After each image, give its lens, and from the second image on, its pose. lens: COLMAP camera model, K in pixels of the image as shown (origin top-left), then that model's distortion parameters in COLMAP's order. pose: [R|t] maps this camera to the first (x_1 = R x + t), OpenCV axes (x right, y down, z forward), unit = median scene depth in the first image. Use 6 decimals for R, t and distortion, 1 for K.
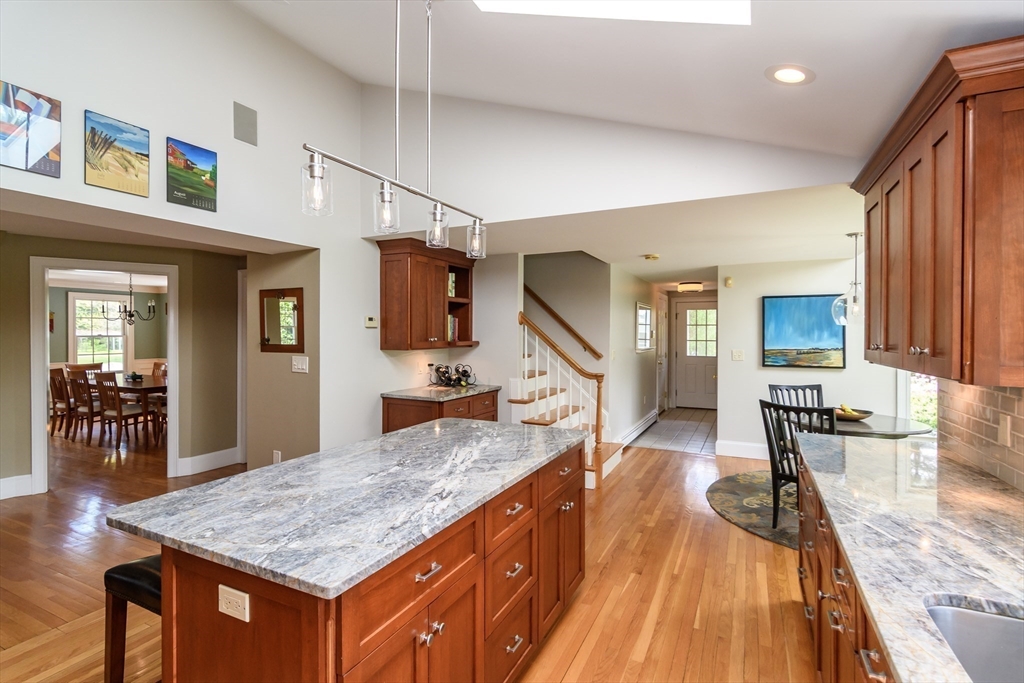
lens RADIAL K [[492.7, 0, 506.4], [0, 492.7, 337.0], [0, 0, 1]] dist [0.002165, -0.000258]
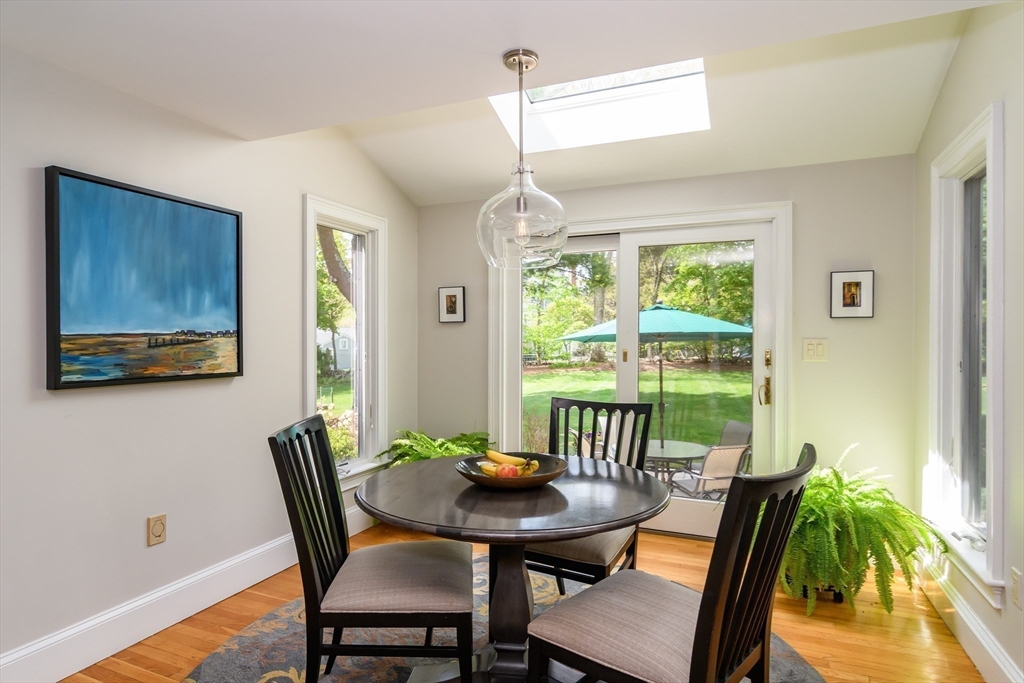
lens RADIAL K [[552.8, 0, 510.1], [0, 552.8, 341.9], [0, 0, 1]] dist [-0.012864, 0.000085]
pose [[-0.057088, -0.001822, 0.998367, 0.158473], [0.007593, 0.999969, 0.002259, 0.032145], [-0.998340, 0.007710, -0.057072, 0.755856]]
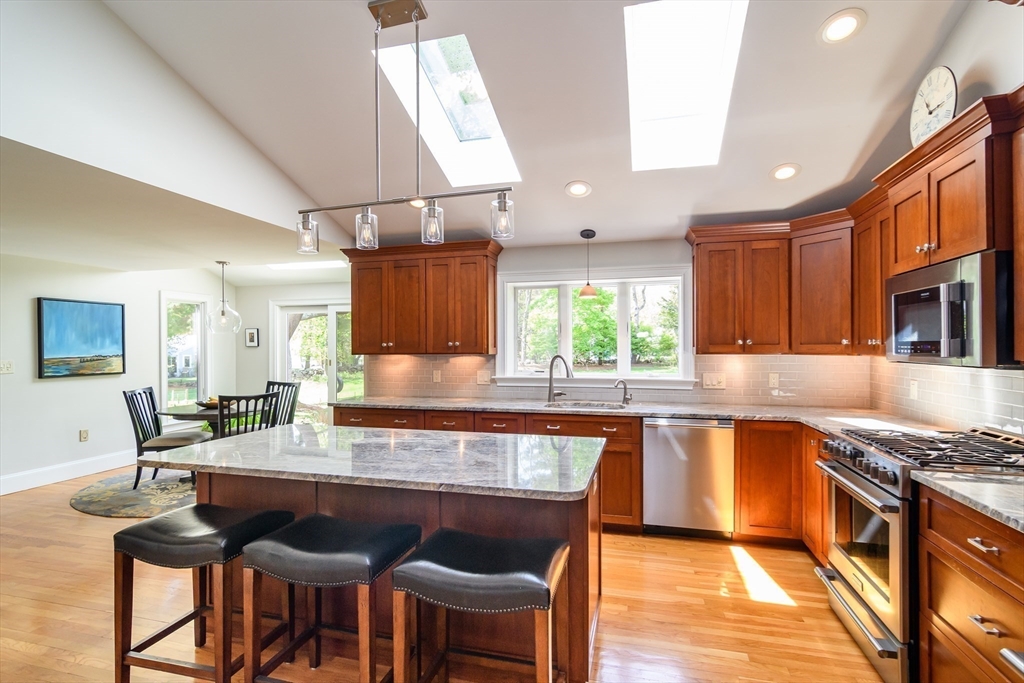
lens RADIAL K [[492.7, 0, 510.7], [0, 492.7, 347.3], [0, 0, 1]] dist [0.002165, -0.000258]
pose [[-0.186746, -0.003861, 0.982401, -0.504784], [0.009293, 0.999941, 0.005696, 0.008325], [-0.982364, 0.010193, -0.186699, 0.364627]]
